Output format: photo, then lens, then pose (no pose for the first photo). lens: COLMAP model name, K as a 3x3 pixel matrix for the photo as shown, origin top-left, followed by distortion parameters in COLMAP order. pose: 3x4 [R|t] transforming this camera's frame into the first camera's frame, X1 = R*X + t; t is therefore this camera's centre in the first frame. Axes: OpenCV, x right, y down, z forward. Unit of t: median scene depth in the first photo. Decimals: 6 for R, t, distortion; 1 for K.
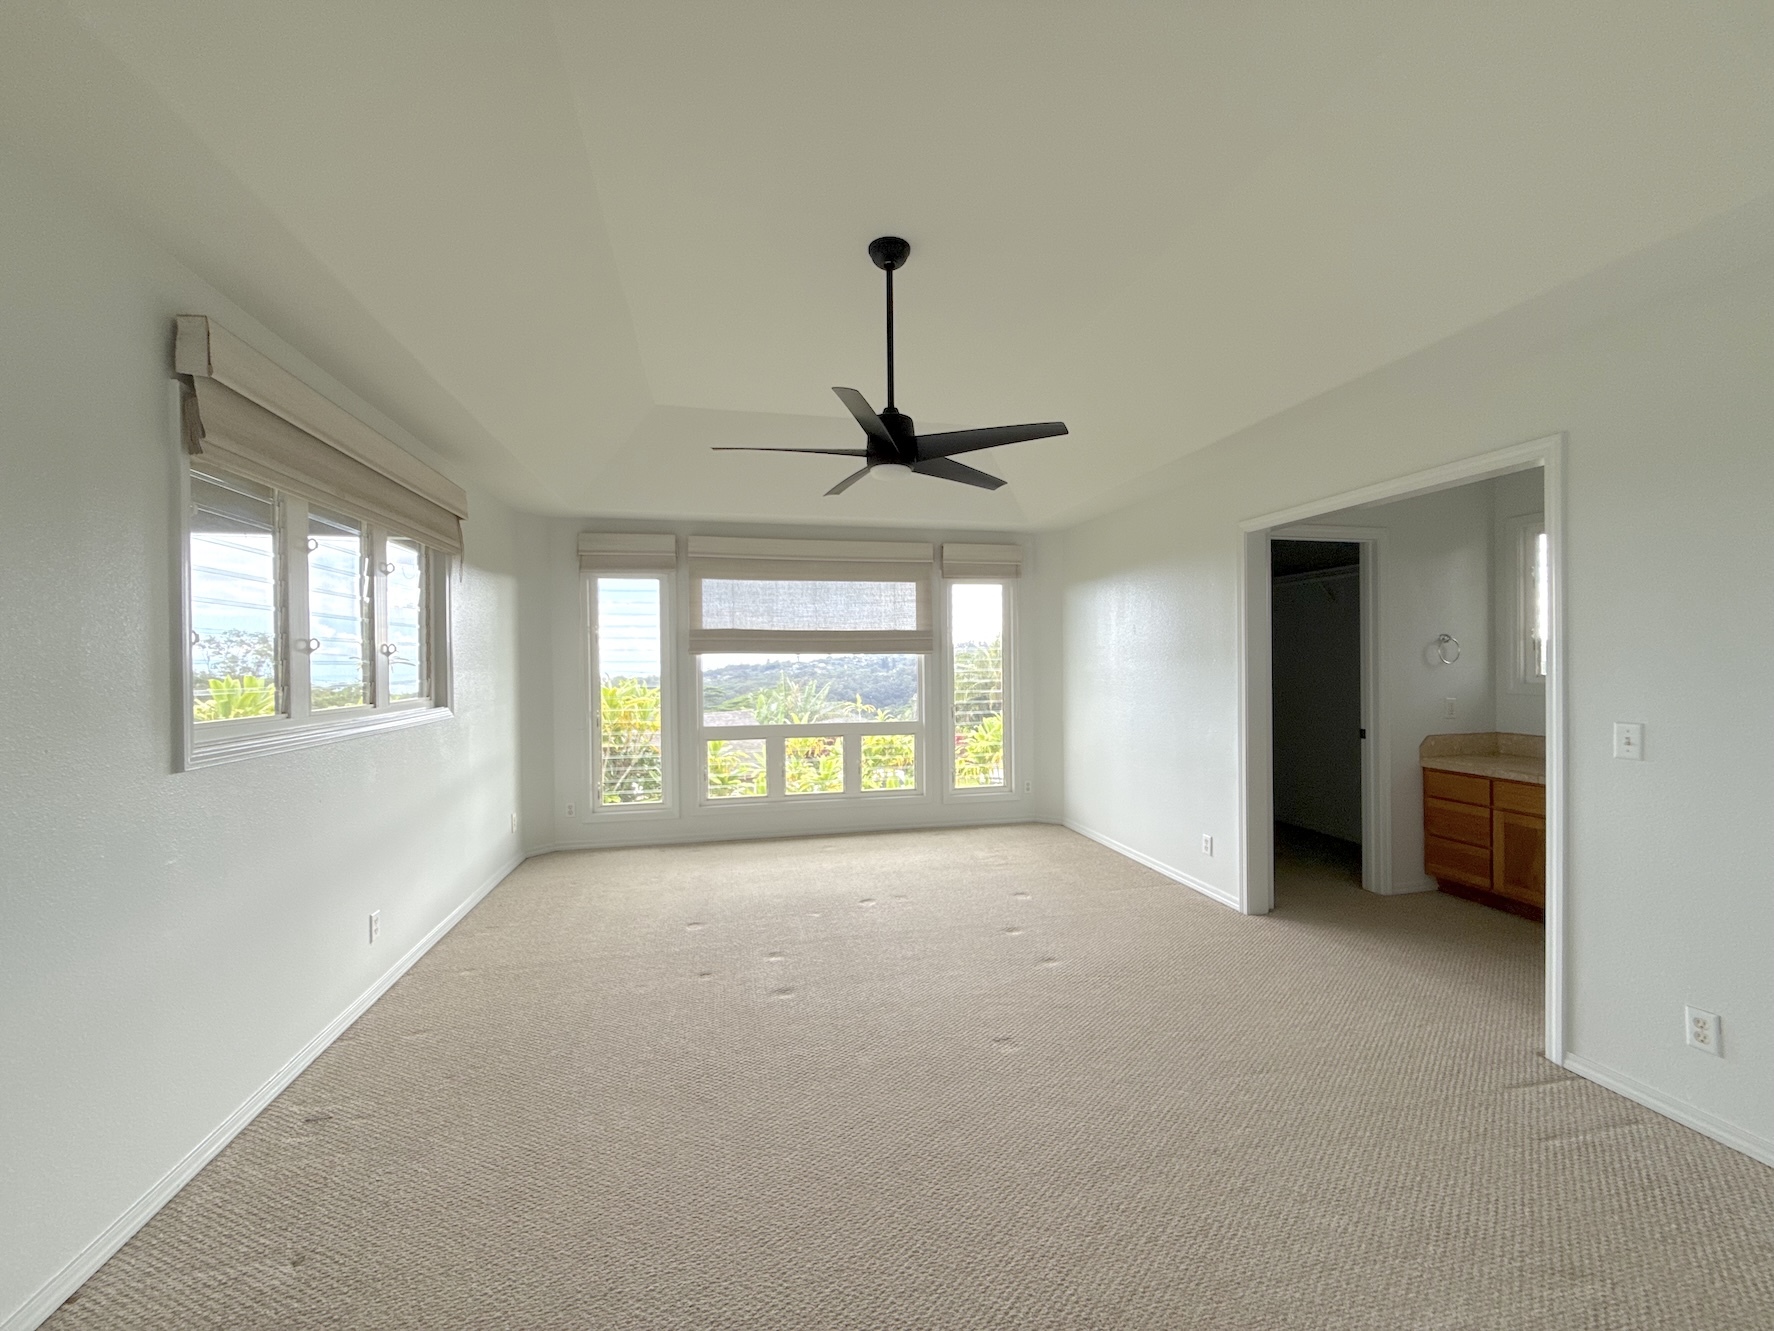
lens RADIAL K [[708.2, 0, 885.3], [0, 708.2, 668.1], [0, 0, 1]] dist [-0.000468, 0.000324]
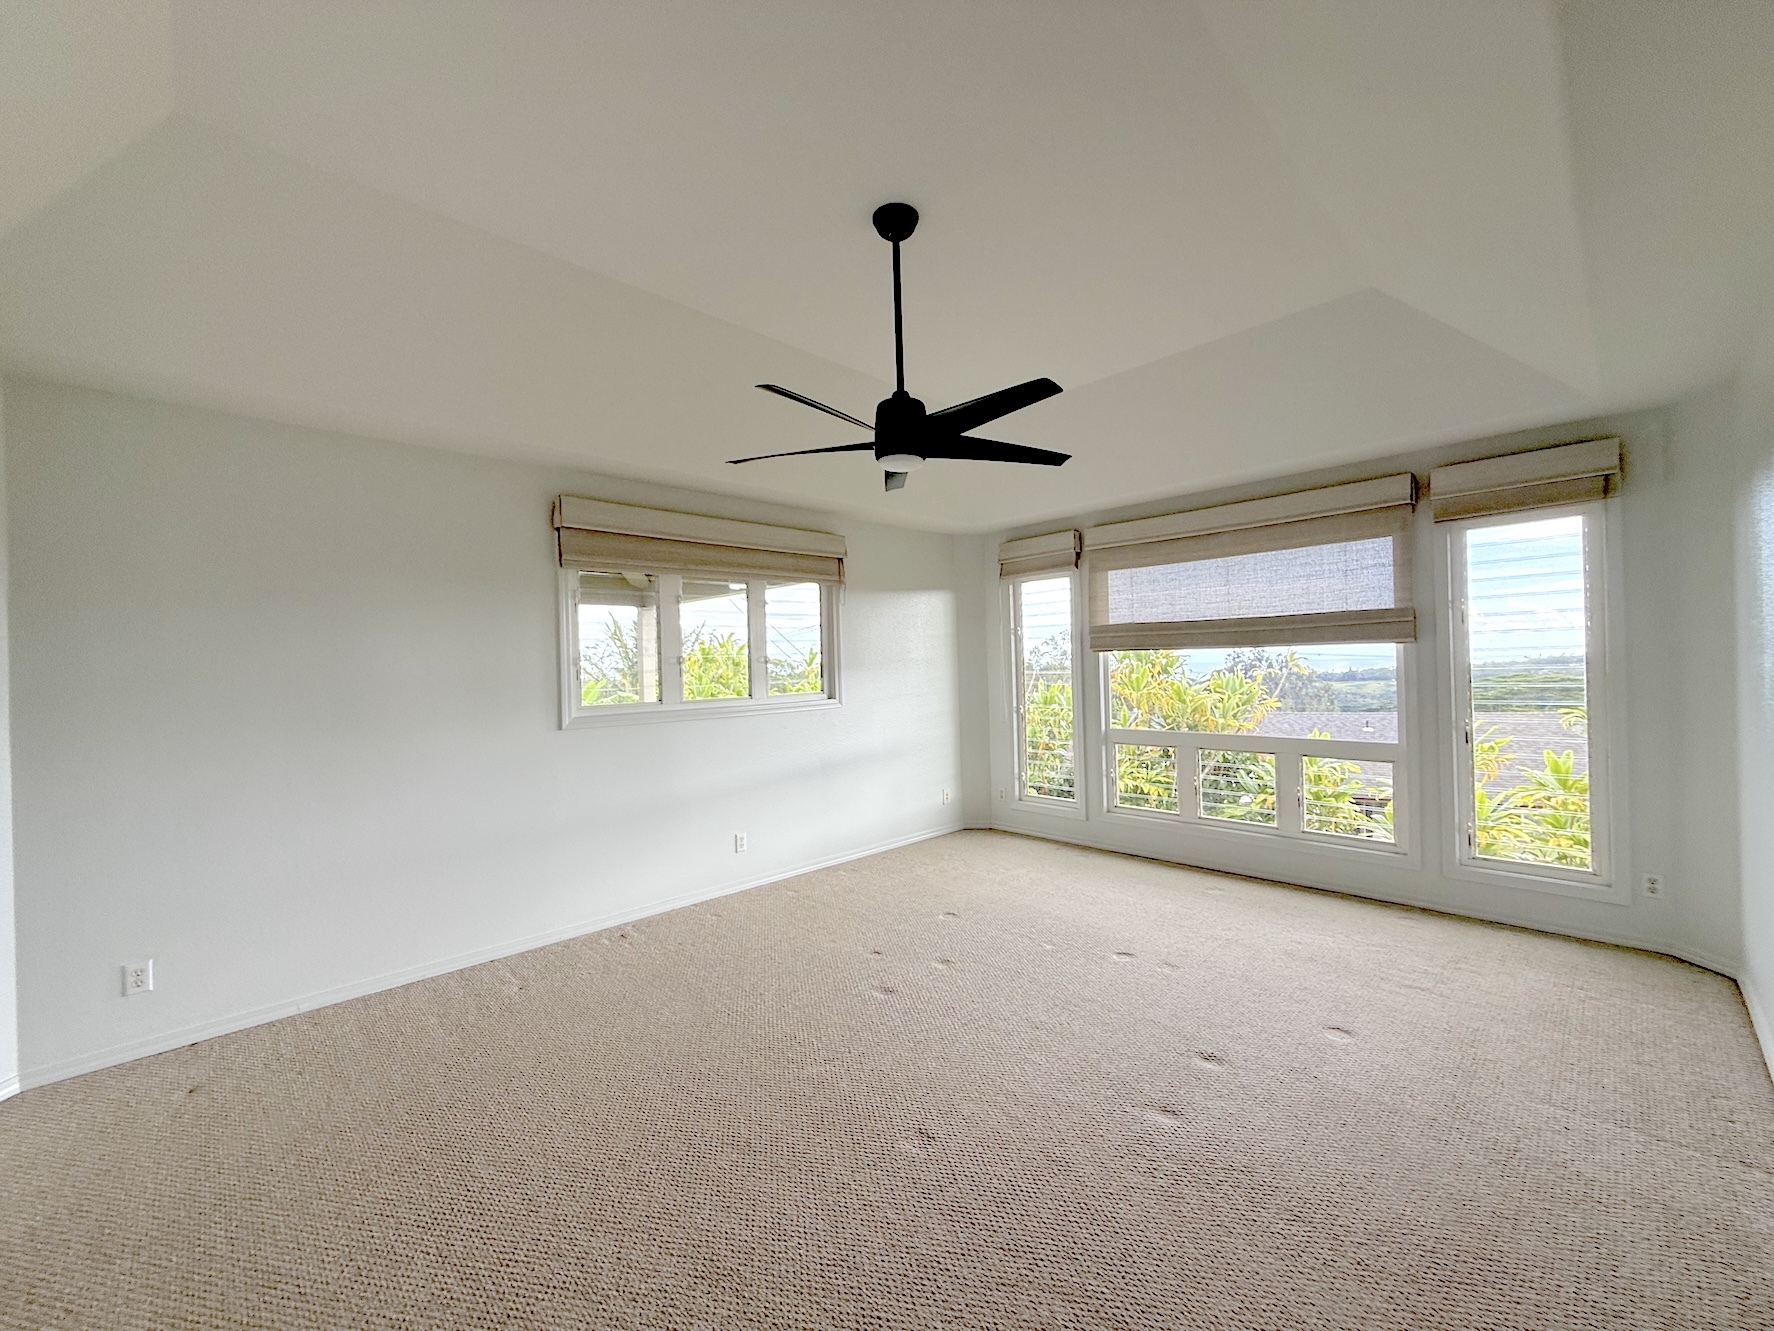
lens RADIAL K [[708.2, 0, 885.3], [0, 708.2, 668.1], [0, 0, 1]] dist [-0.000468, 0.000324]
pose [[0.520797, 0.000182, -0.853680, 0.480628], [0.014922, 0.999845, 0.009317, -0.013359], [0.853550, -0.017590, 0.520714, 0.311583]]
